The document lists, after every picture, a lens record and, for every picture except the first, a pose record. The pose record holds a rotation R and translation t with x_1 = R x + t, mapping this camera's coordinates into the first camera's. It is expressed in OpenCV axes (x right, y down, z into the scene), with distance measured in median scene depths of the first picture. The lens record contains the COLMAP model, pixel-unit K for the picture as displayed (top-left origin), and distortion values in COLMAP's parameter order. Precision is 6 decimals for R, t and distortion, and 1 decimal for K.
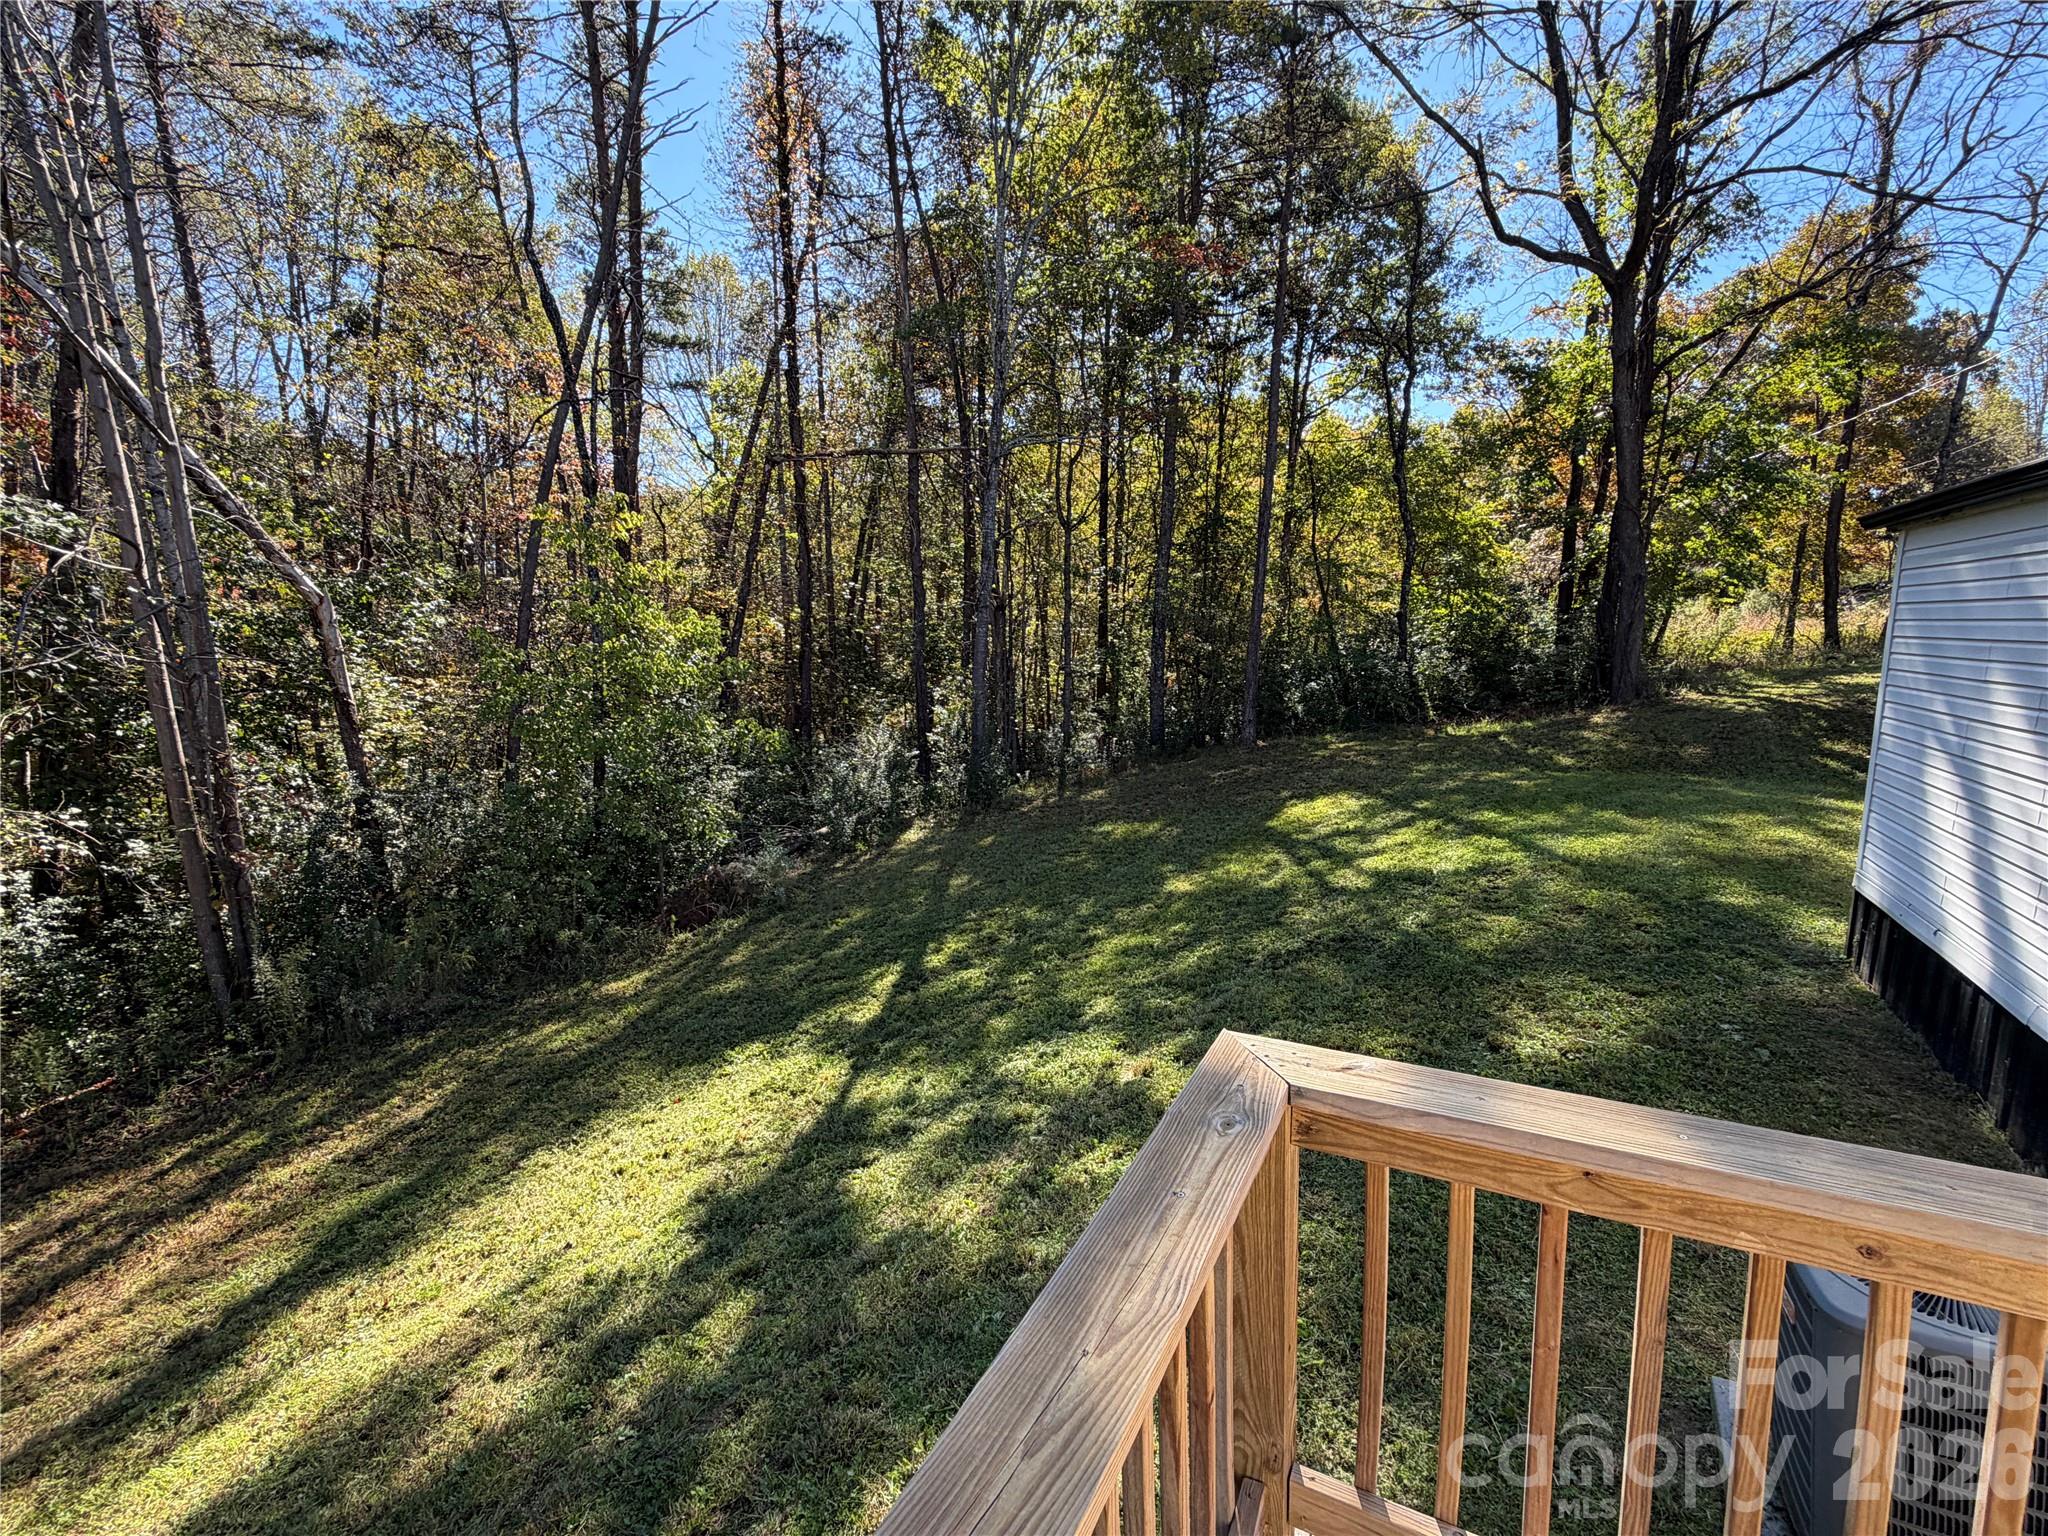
lens RADIAL K [[923.6, 0, 1024.3], [0, 923.6, 768.3], [0, 0, 1]] dist [0.000039, 0.000368]
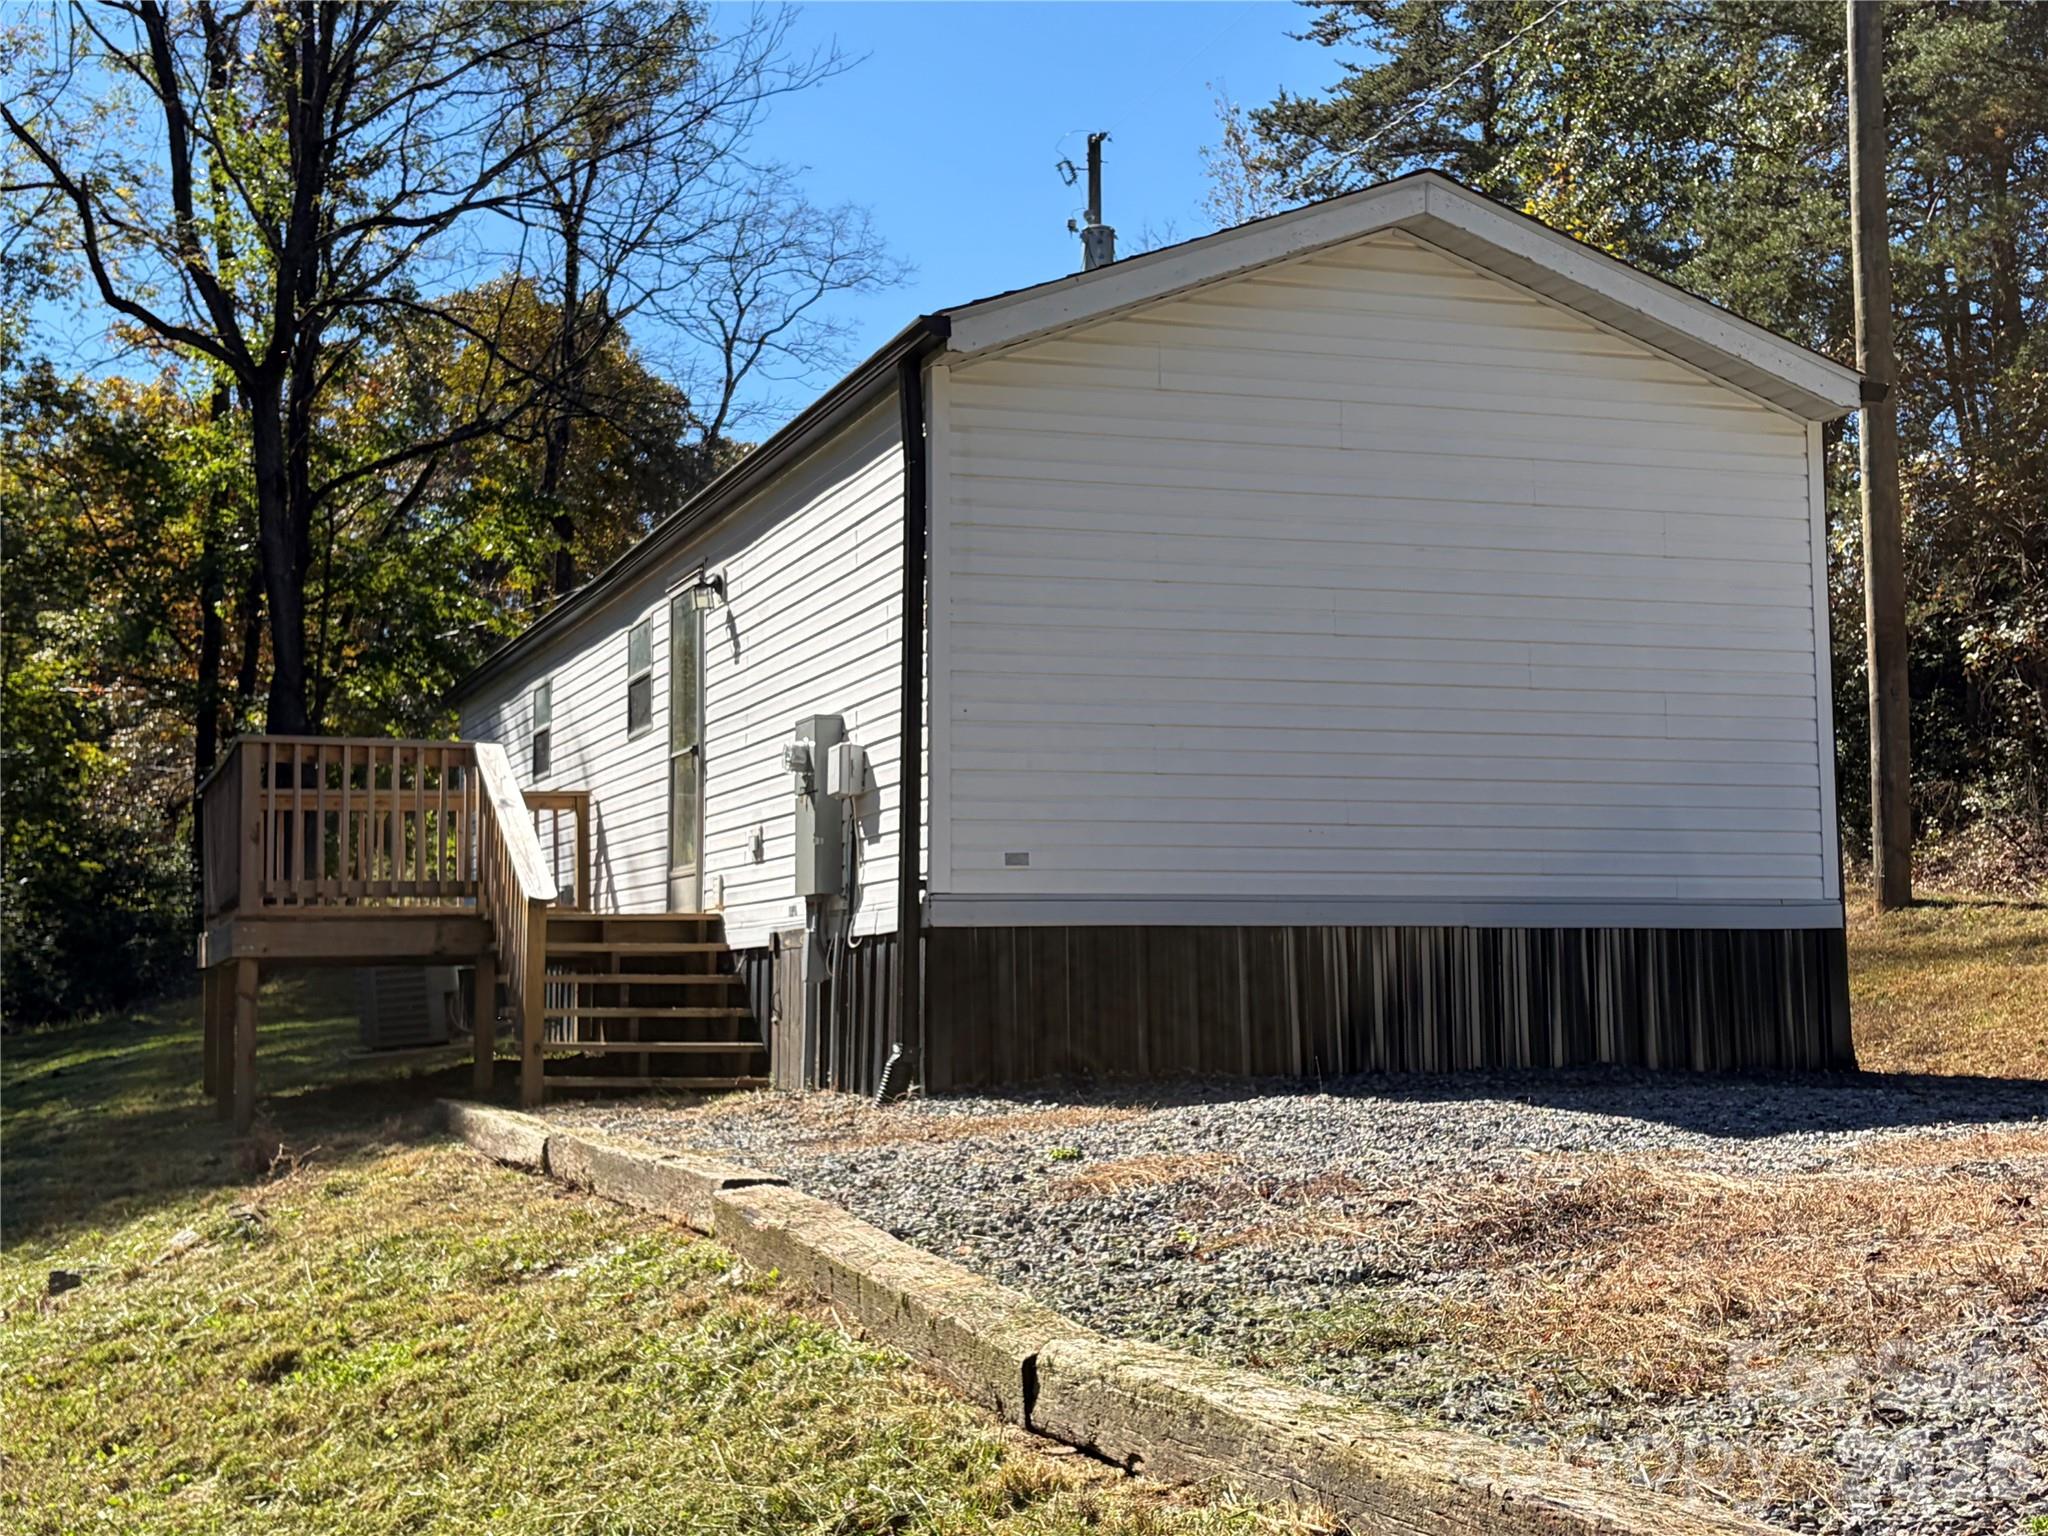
lens RADIAL K [[2791.6, 0, 1029.6], [0, 2791.6, 759.3], [0, 0, 1]] dist [0.067000, 0.000000]
pose [[0.678904, 0.072416, 0.730647, -0.473520], [0.105842, 0.975078, -0.194989, 0.226251], [-0.726558, 0.209712, 0.654319, -0.723981]]
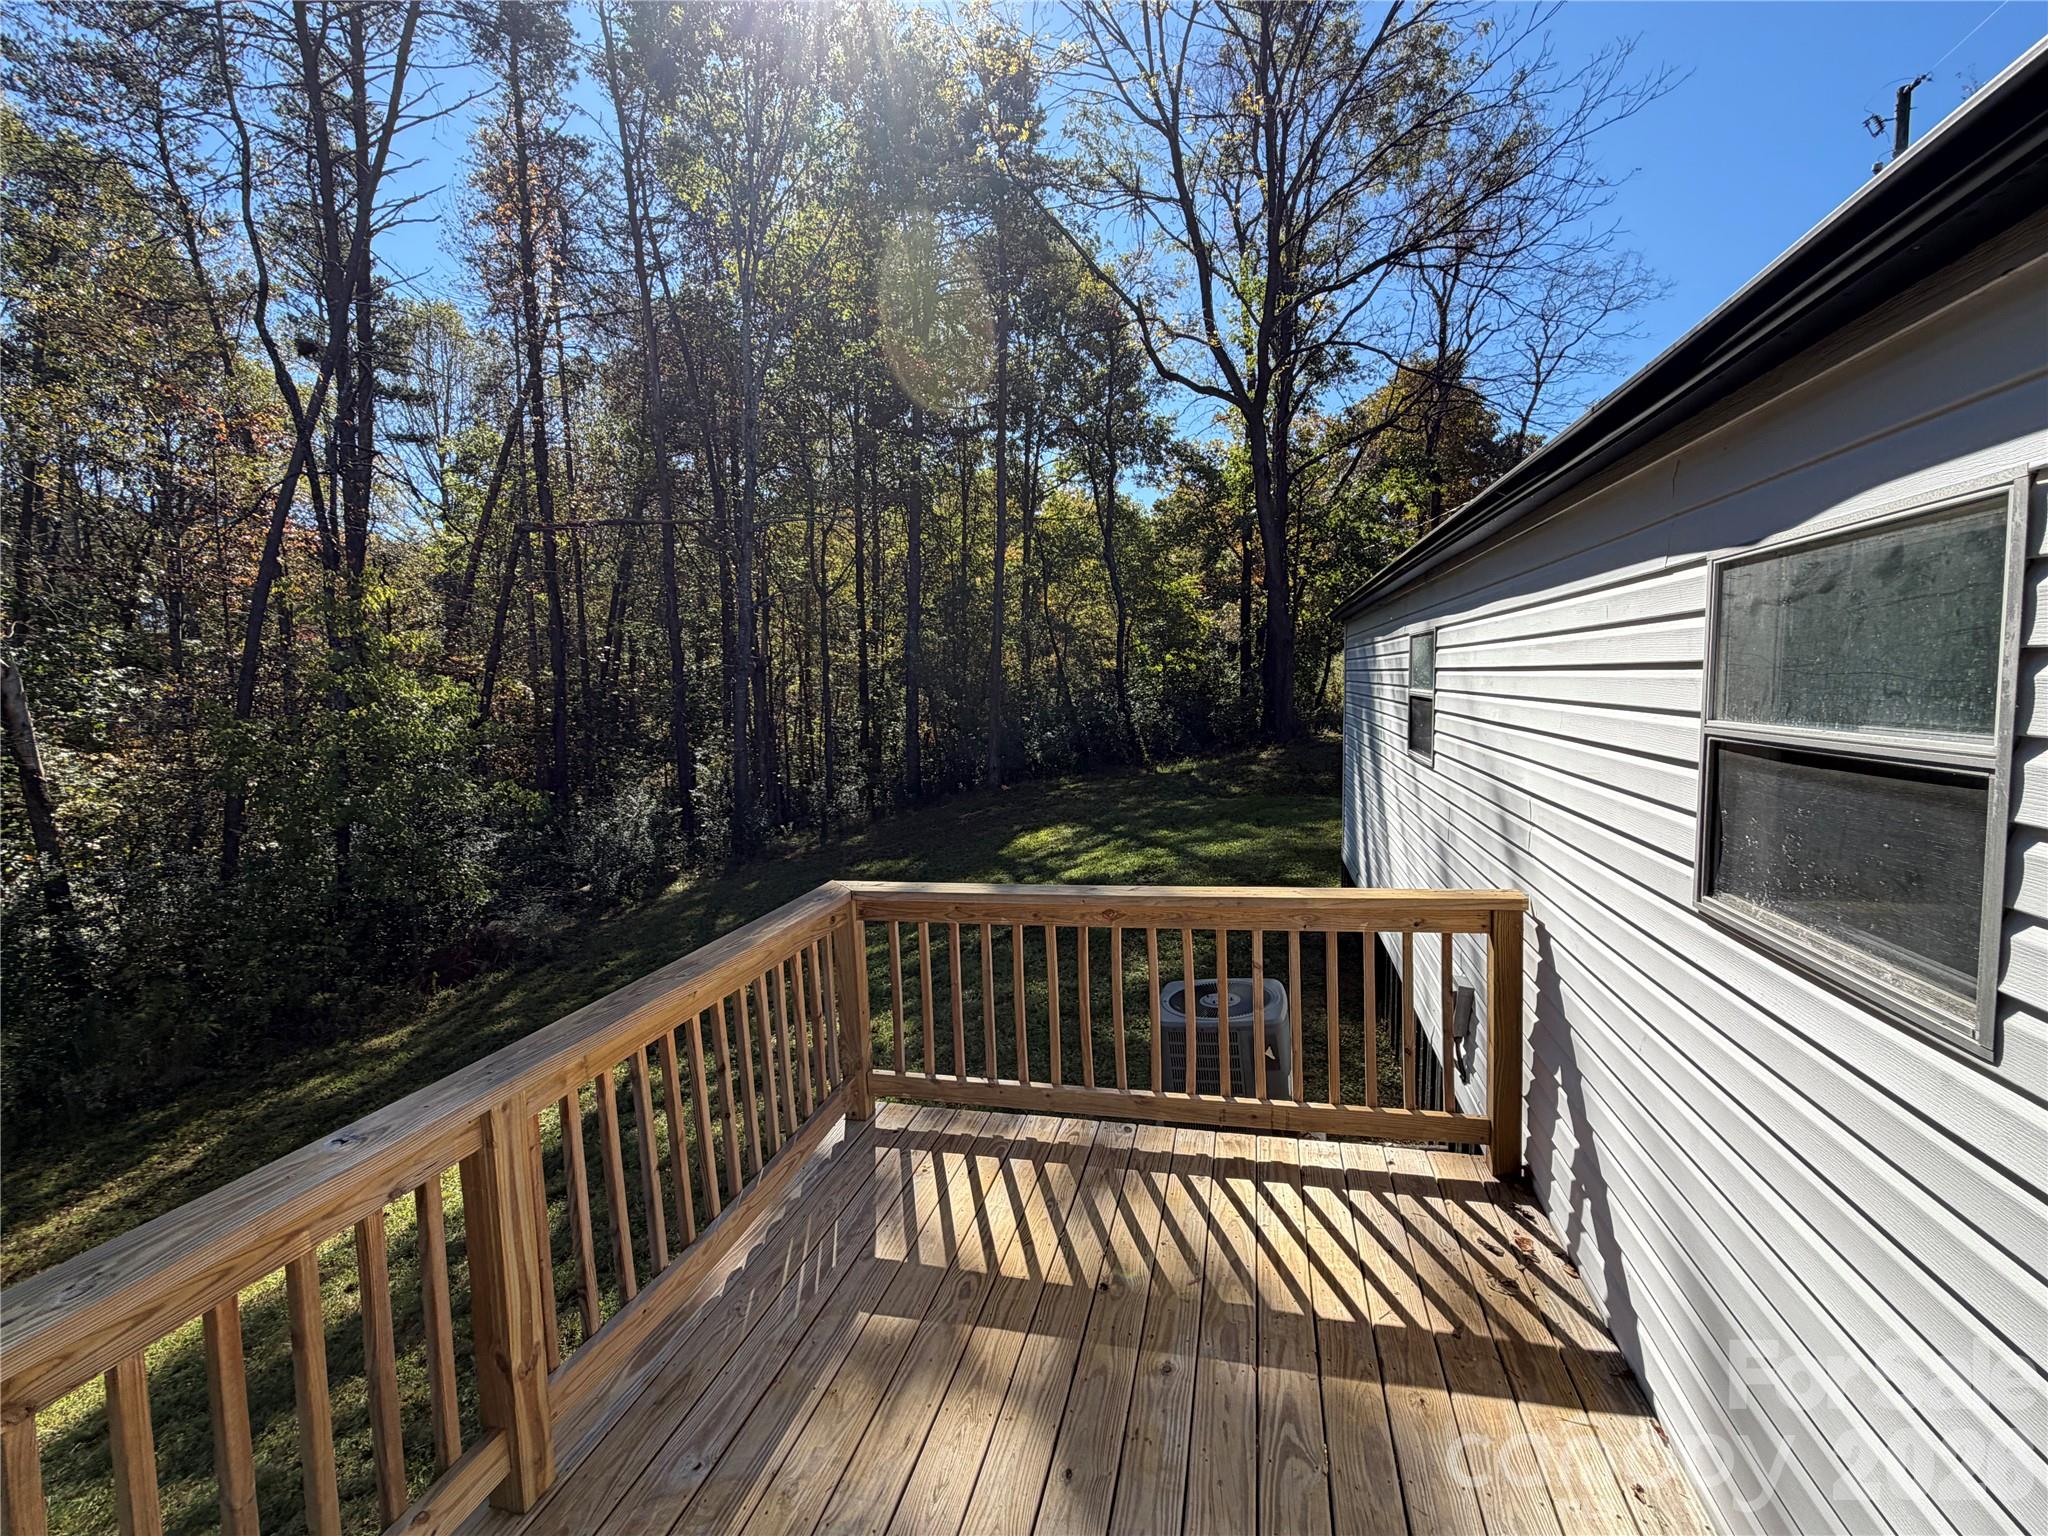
lens RADIAL K [[923.6, 0, 1022.8], [0, 923.6, 767.1], [0, 0, 1]] dist [0.000039, 0.000368]
pose [[0.970079, -0.035335, 0.240206, 0.011024], [0.049817, 0.997271, -0.054487, 0.012812], [-0.237625, 0.064823, 0.969191, -0.111573]]
